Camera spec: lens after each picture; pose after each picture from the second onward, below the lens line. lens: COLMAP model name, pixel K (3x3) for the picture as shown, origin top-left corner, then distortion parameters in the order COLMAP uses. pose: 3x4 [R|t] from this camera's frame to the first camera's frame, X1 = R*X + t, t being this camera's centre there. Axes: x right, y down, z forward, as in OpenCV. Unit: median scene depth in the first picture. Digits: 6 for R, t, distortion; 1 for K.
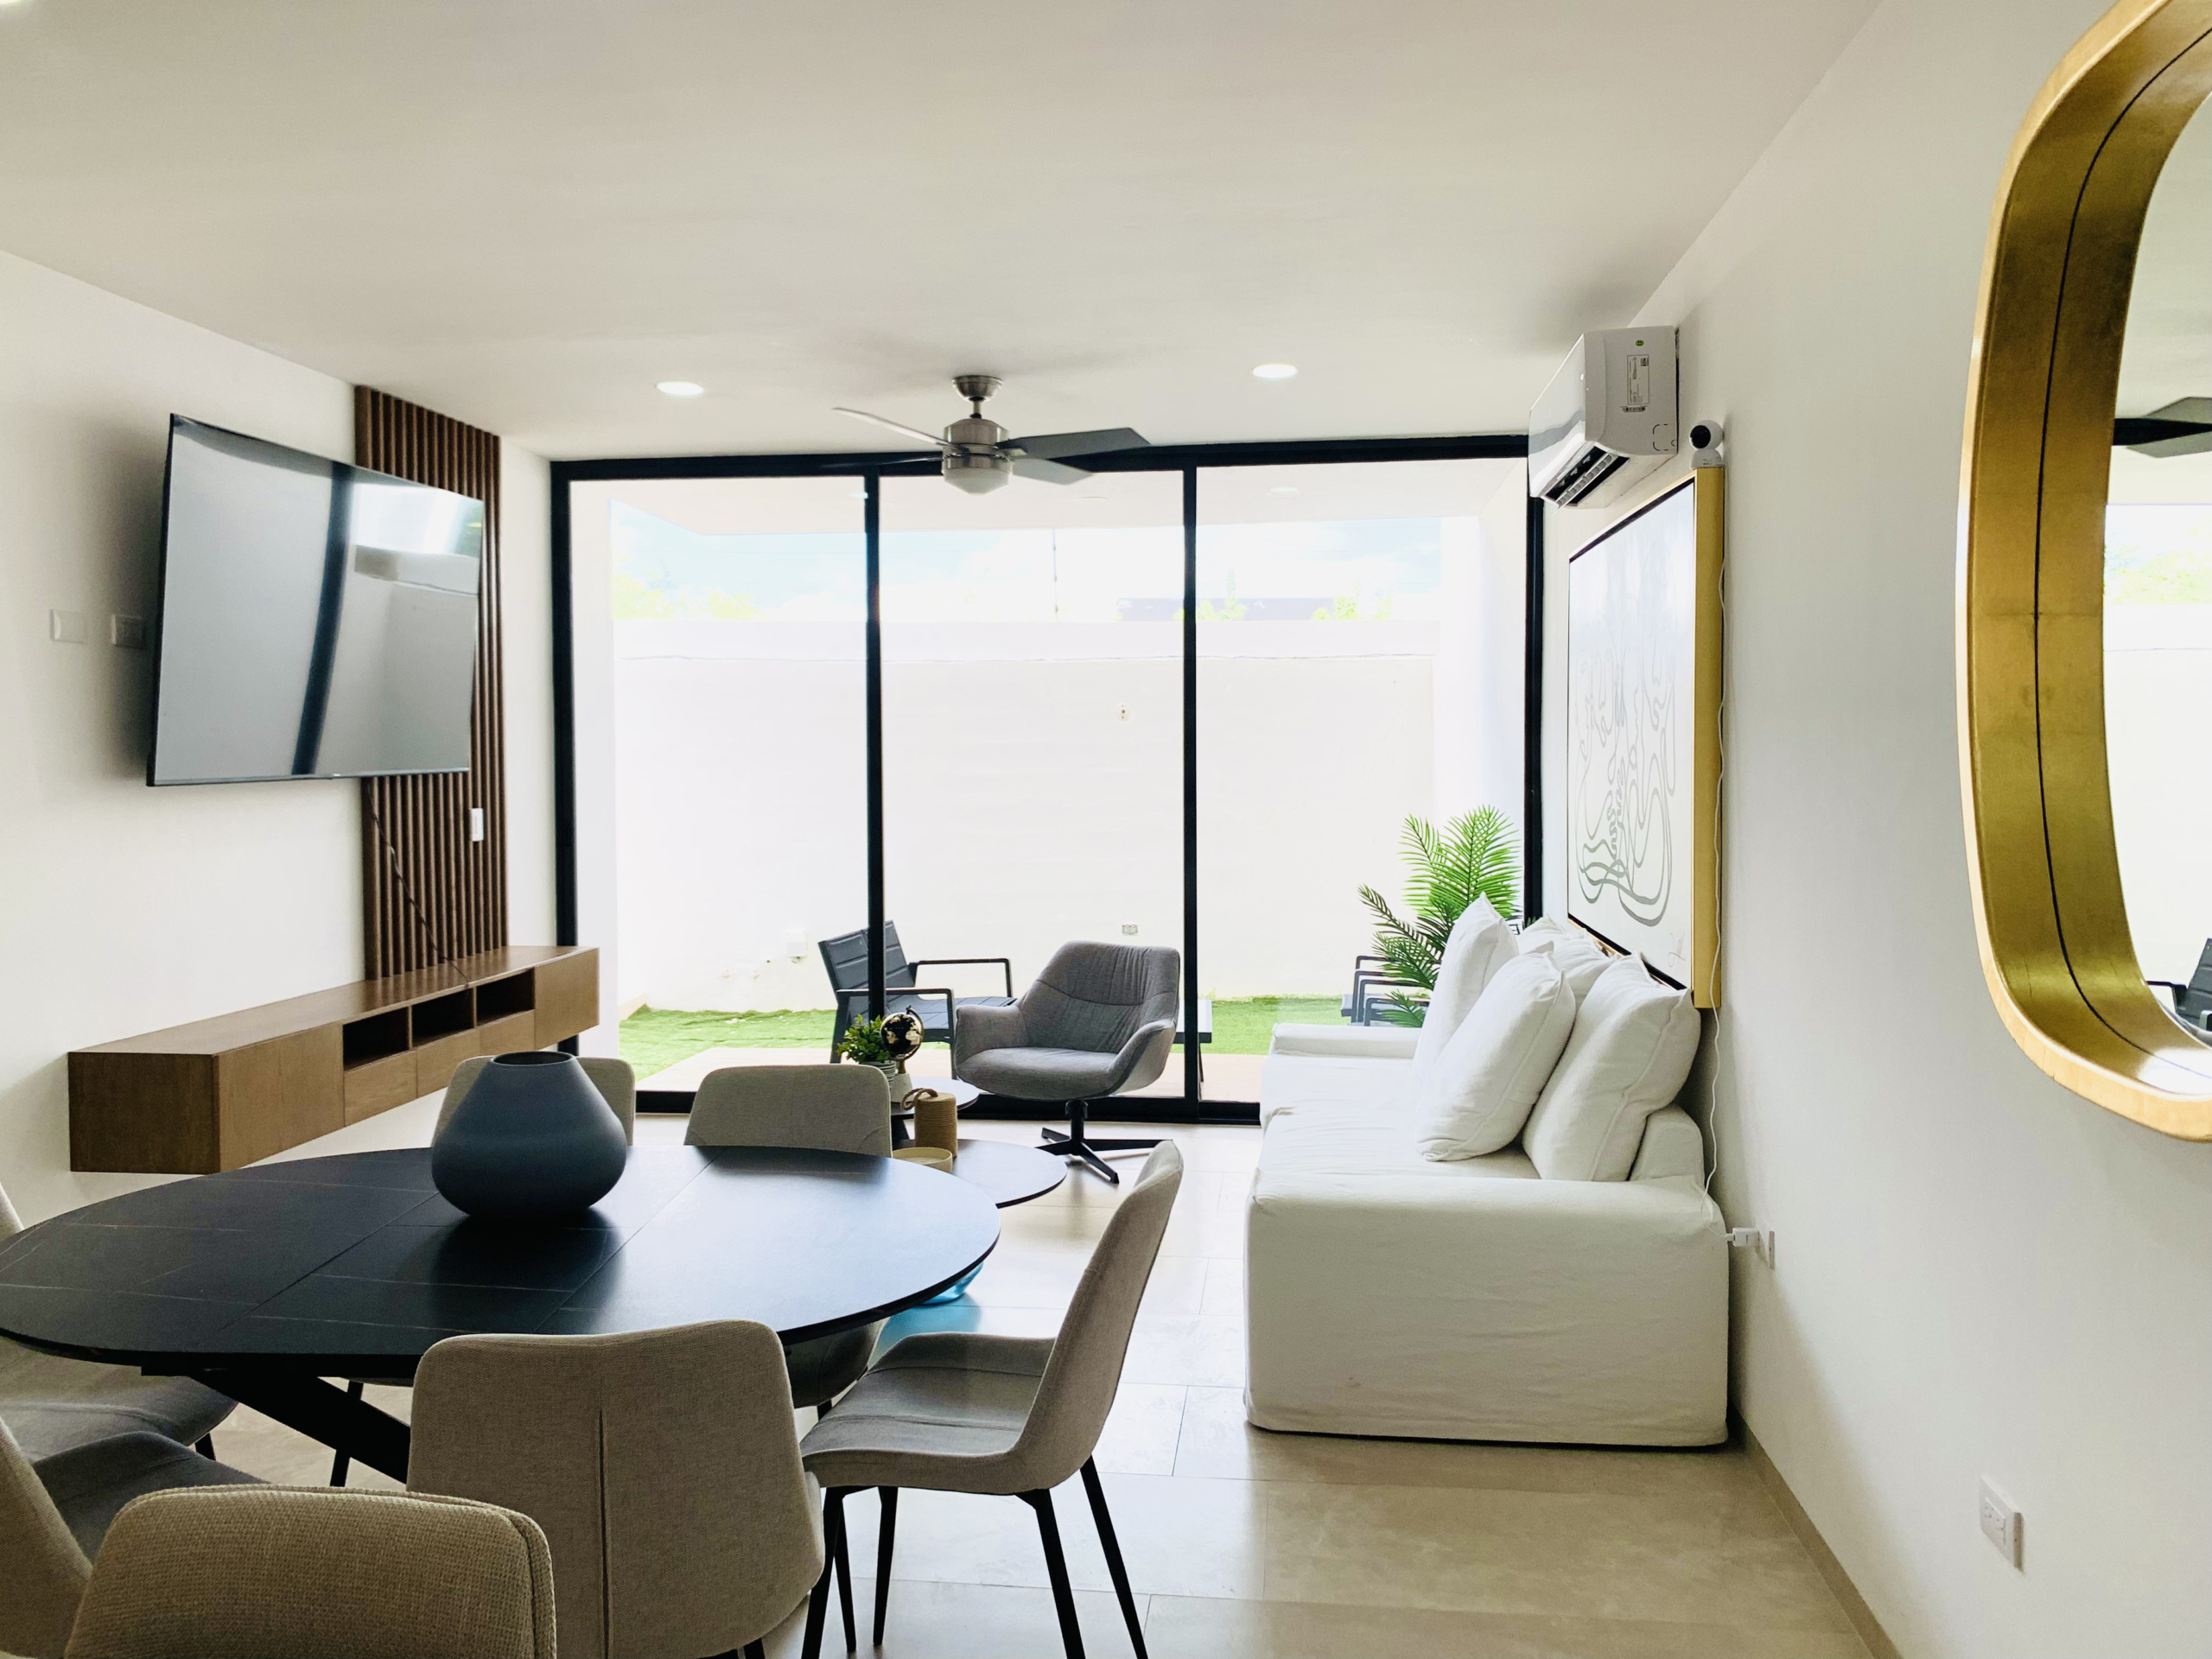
lens RADIAL K [[1689.1, 0, 1095.4], [0, 1689.1, 797.0], [0, 0, 1]] dist [0.077489, -0.128588]
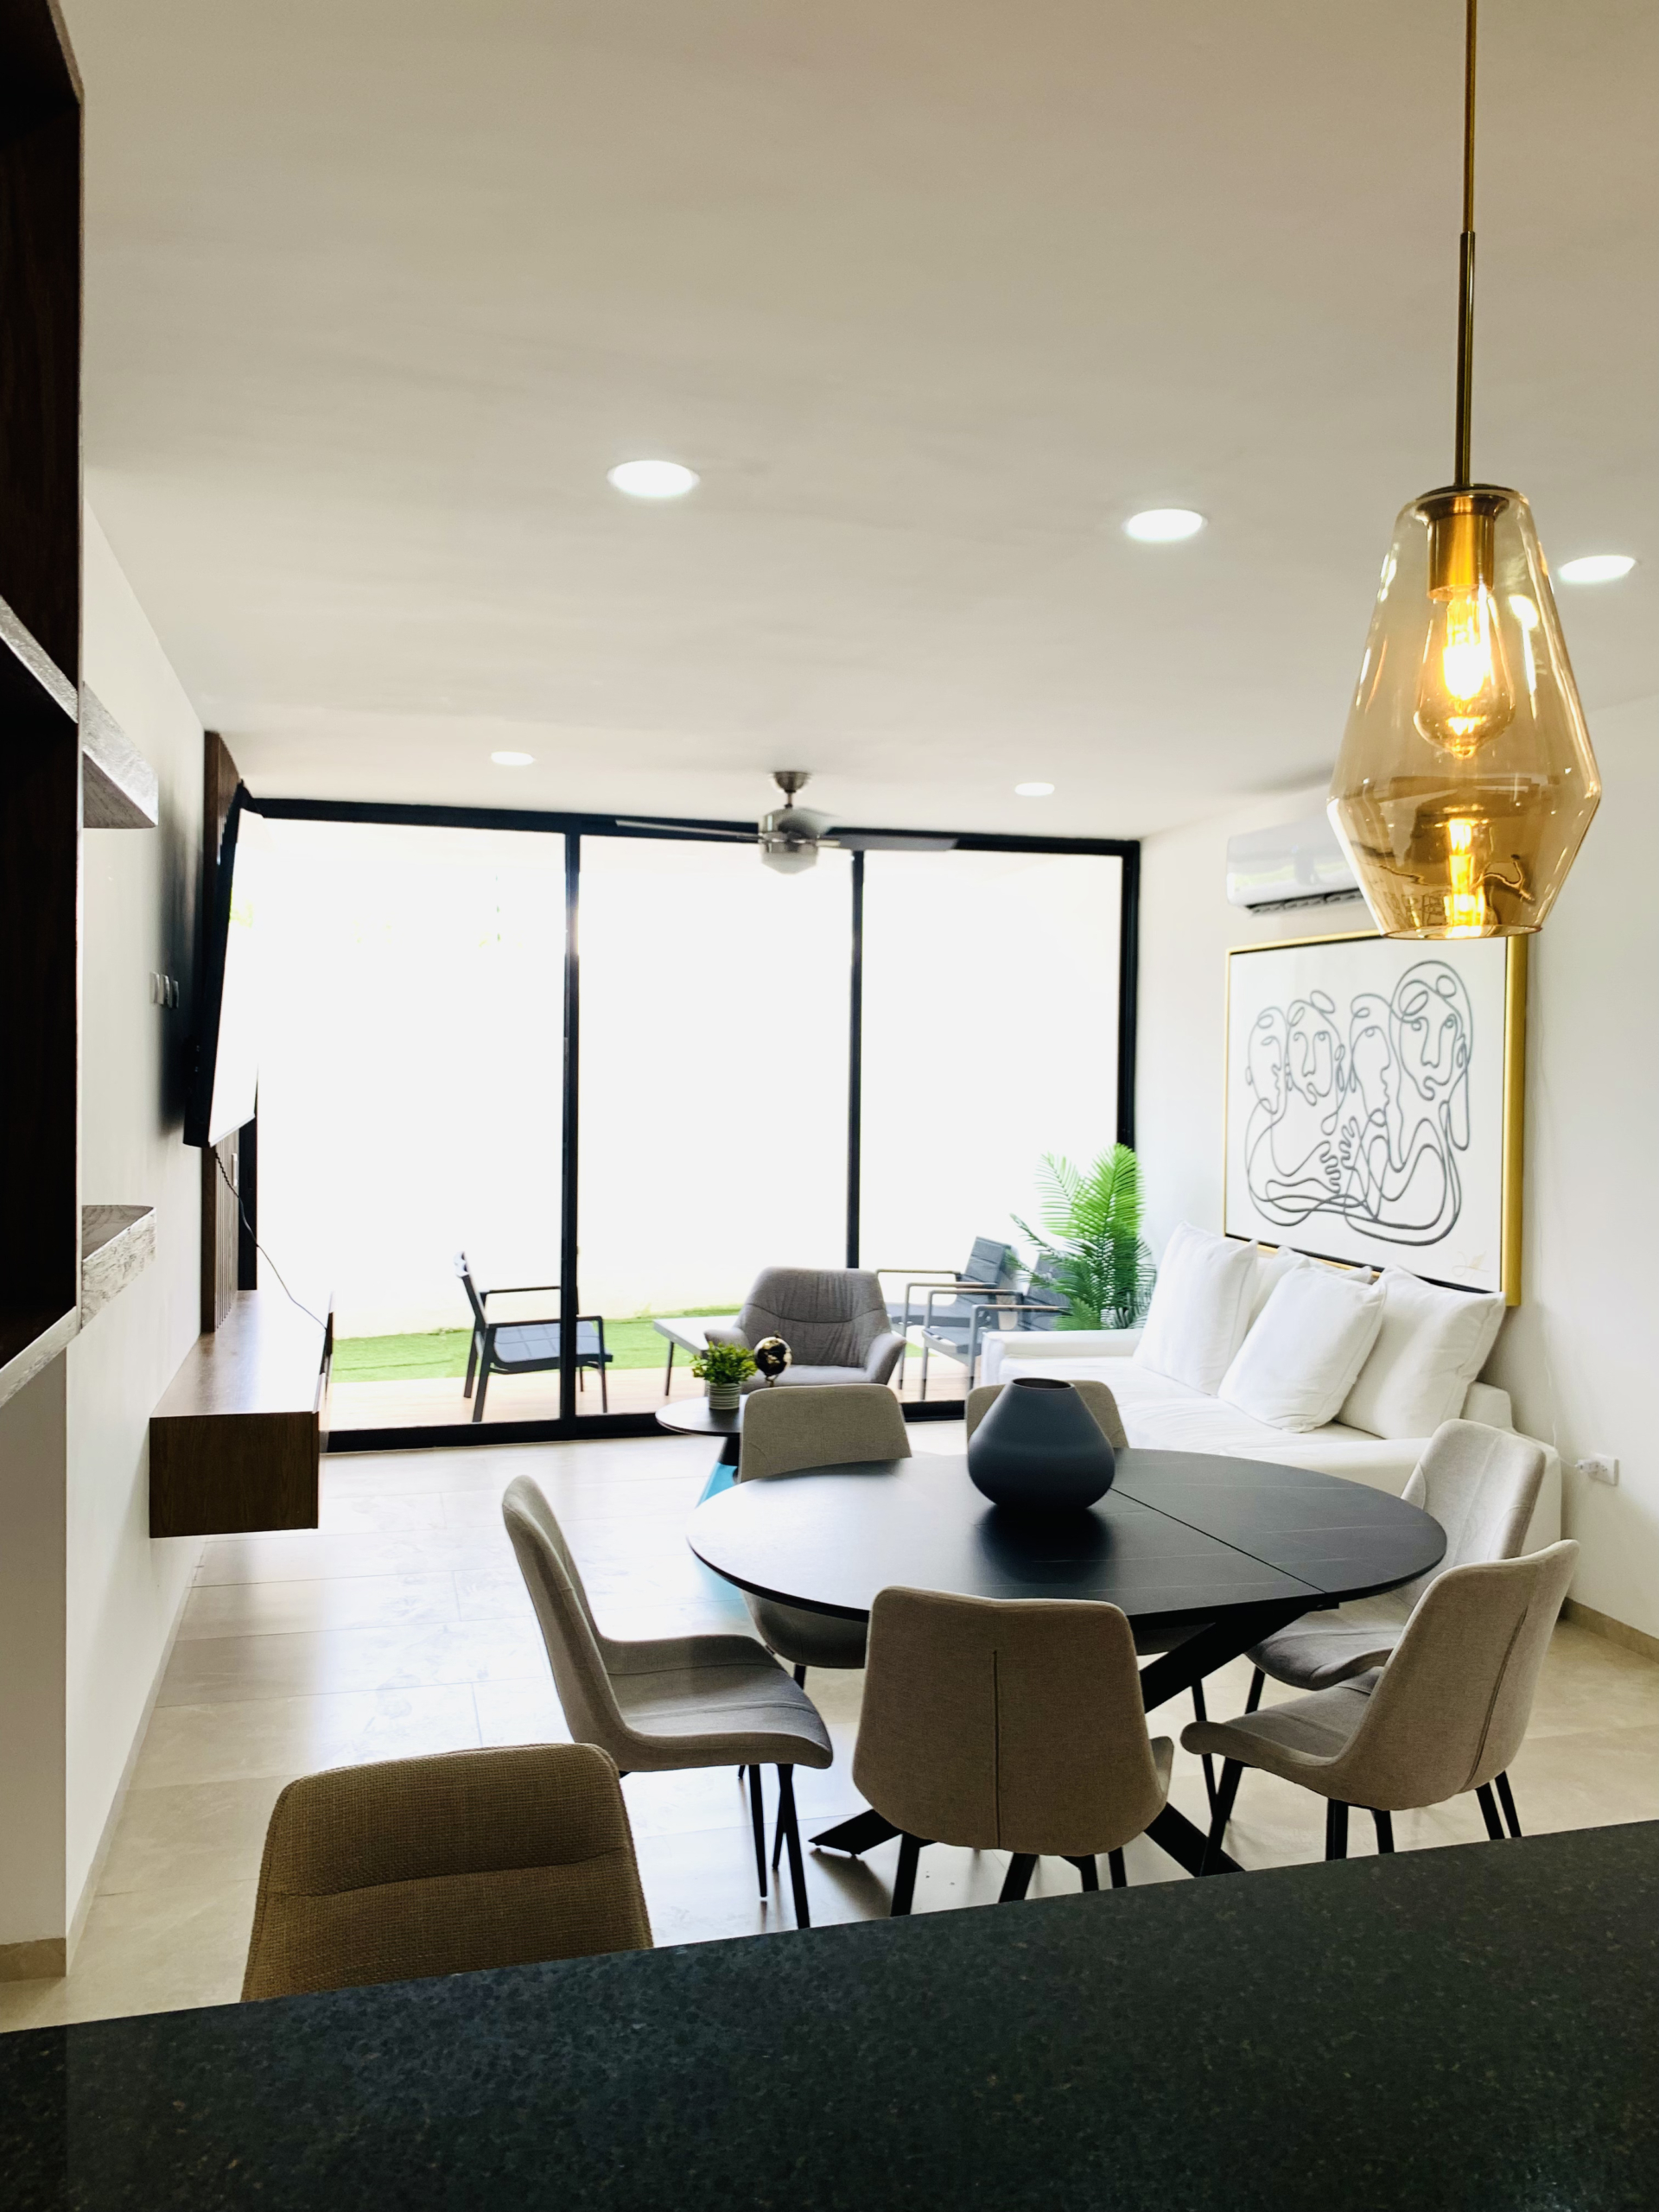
lens RADIAL K [[1689.1, 0, 829.4], [0, 1689.1, 1092.9], [0, 0, 1]] dist [0.077489, -0.128588]
pose [[0.925606, 0.004861, 0.378456, -0.470543], [-0.002934, 0.999980, -0.005667, -0.027462], [-0.378476, 0.004135, 0.925602, -0.051399]]
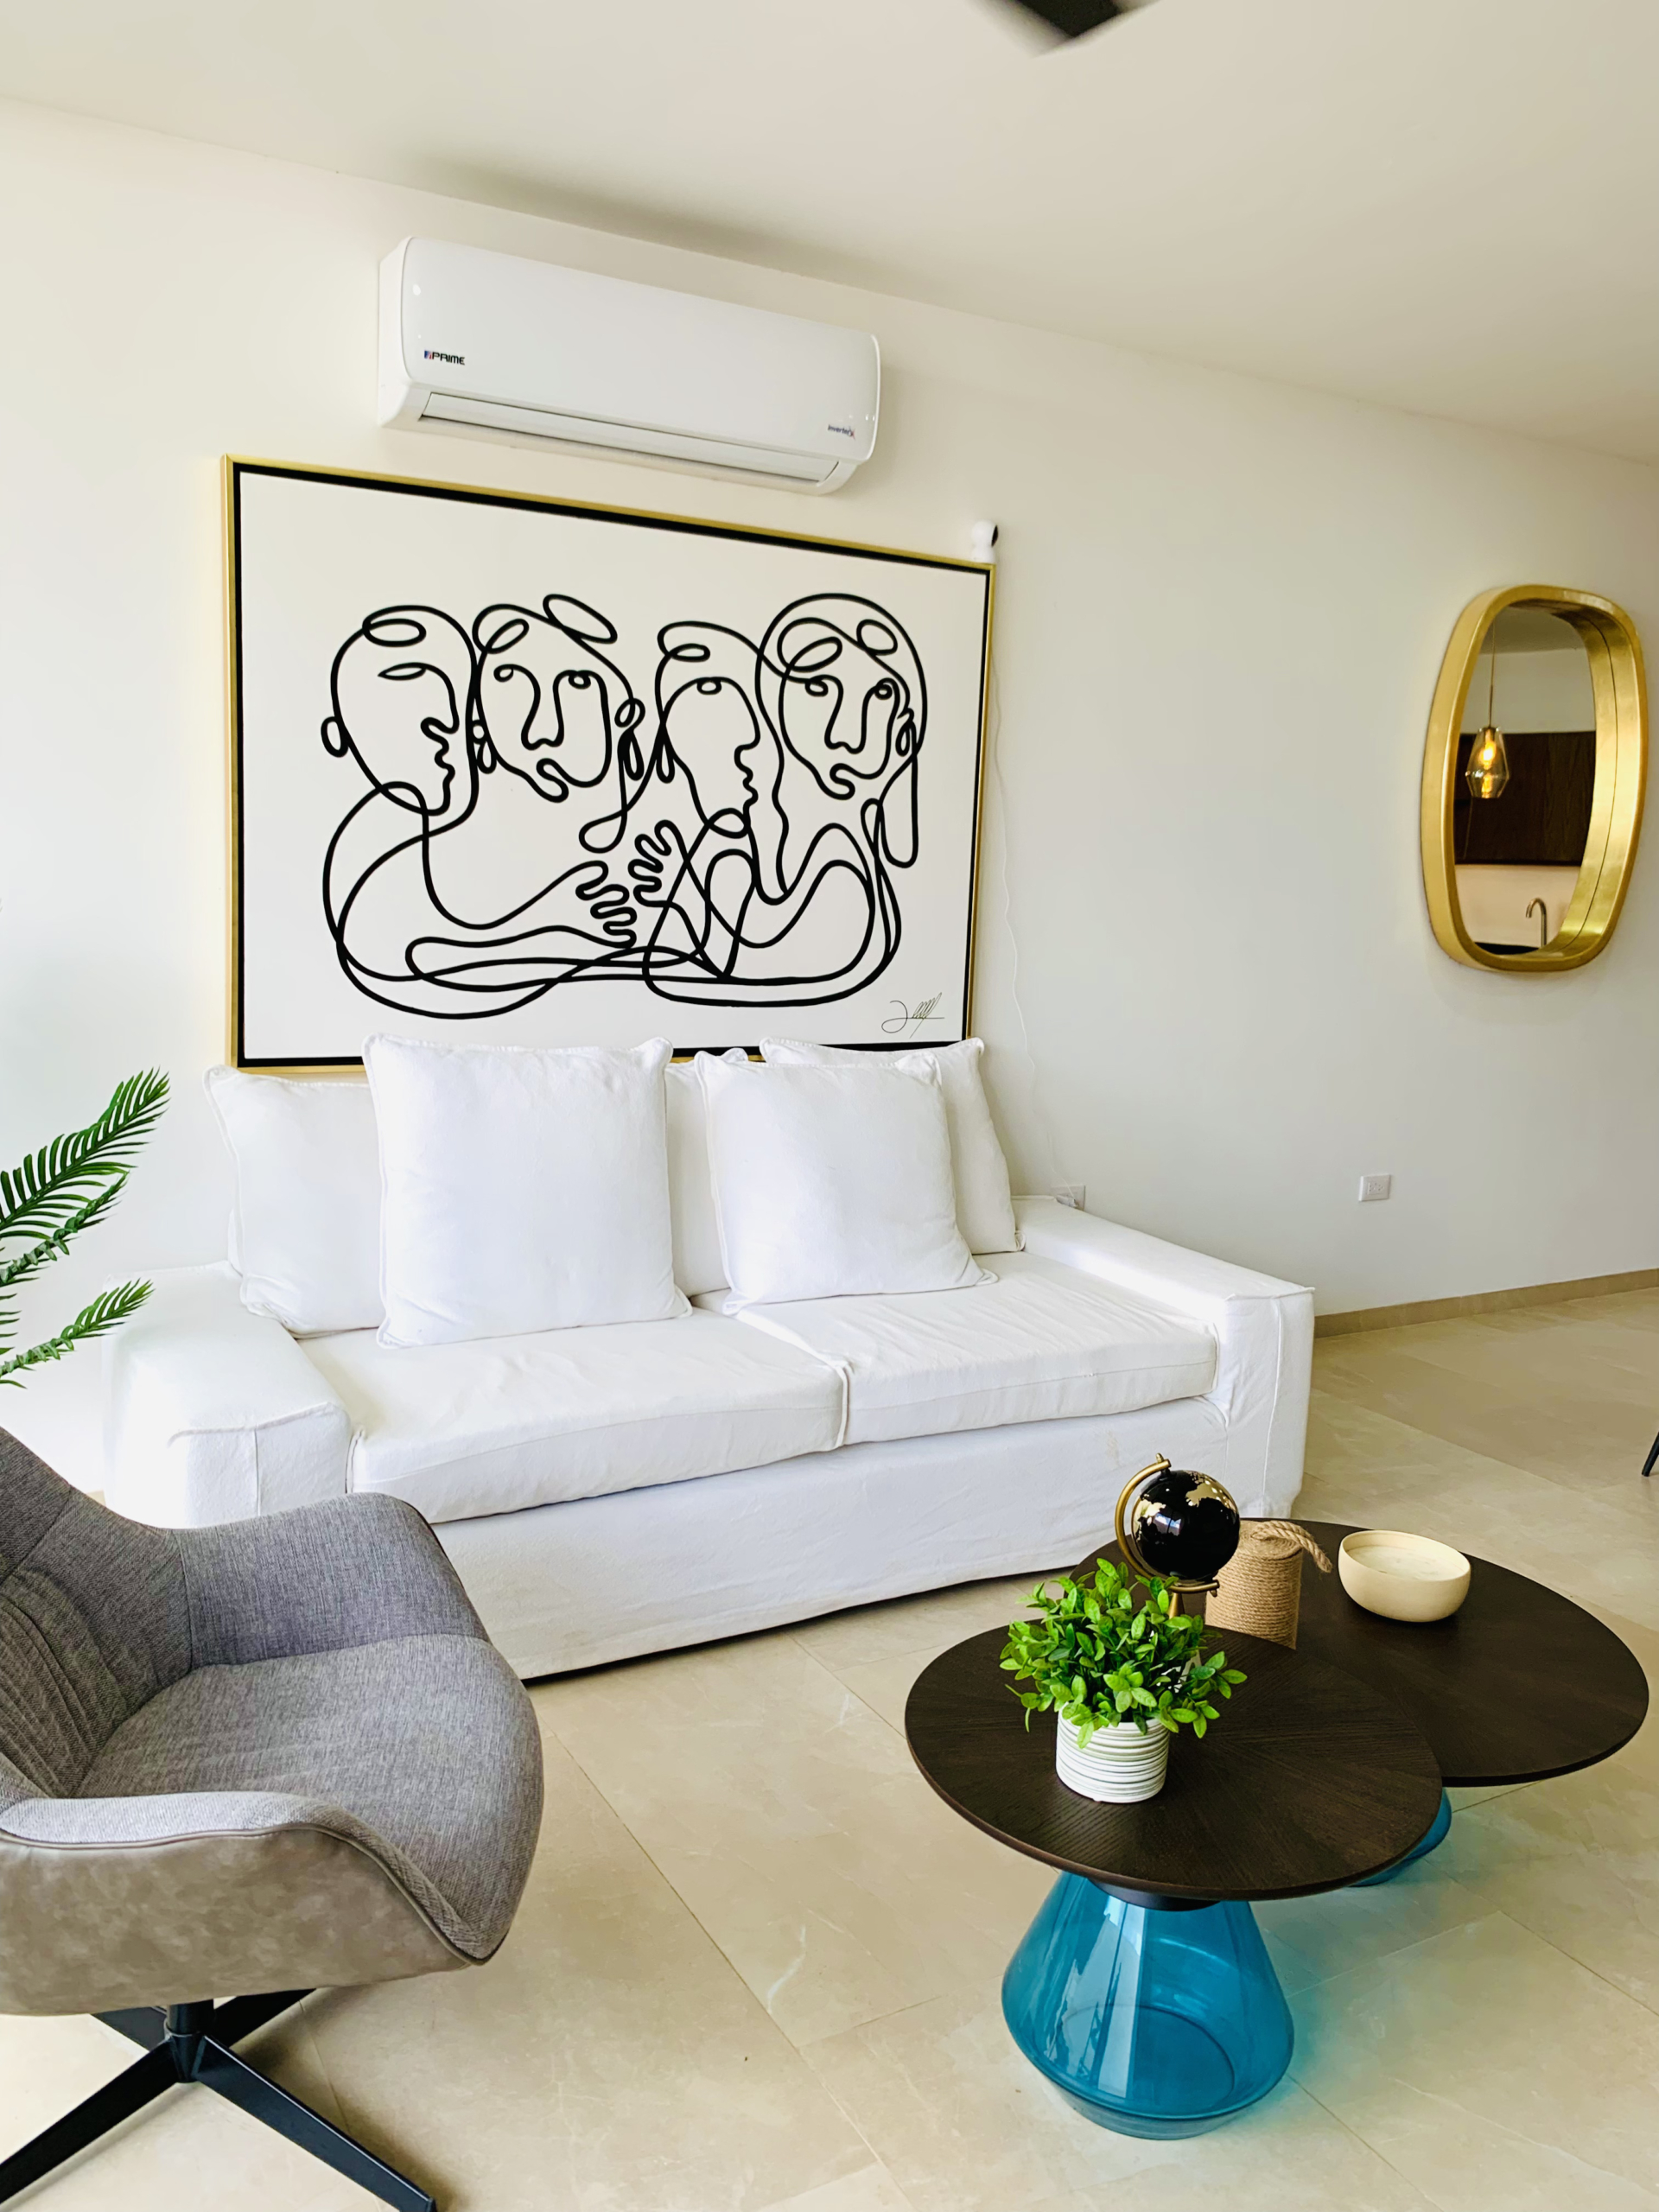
lens RADIAL K [[1689.1, 0, 882.2], [0, 1689.1, 1152.9], [0, 0, 1]] dist [0.077489, -0.128588]
pose [[-0.608074, -0.154918, 0.778618, -0.353526], [-0.010215, 0.982221, 0.187451, -0.016918], [-0.793815, 0.106031, -0.598845, 1.198184]]
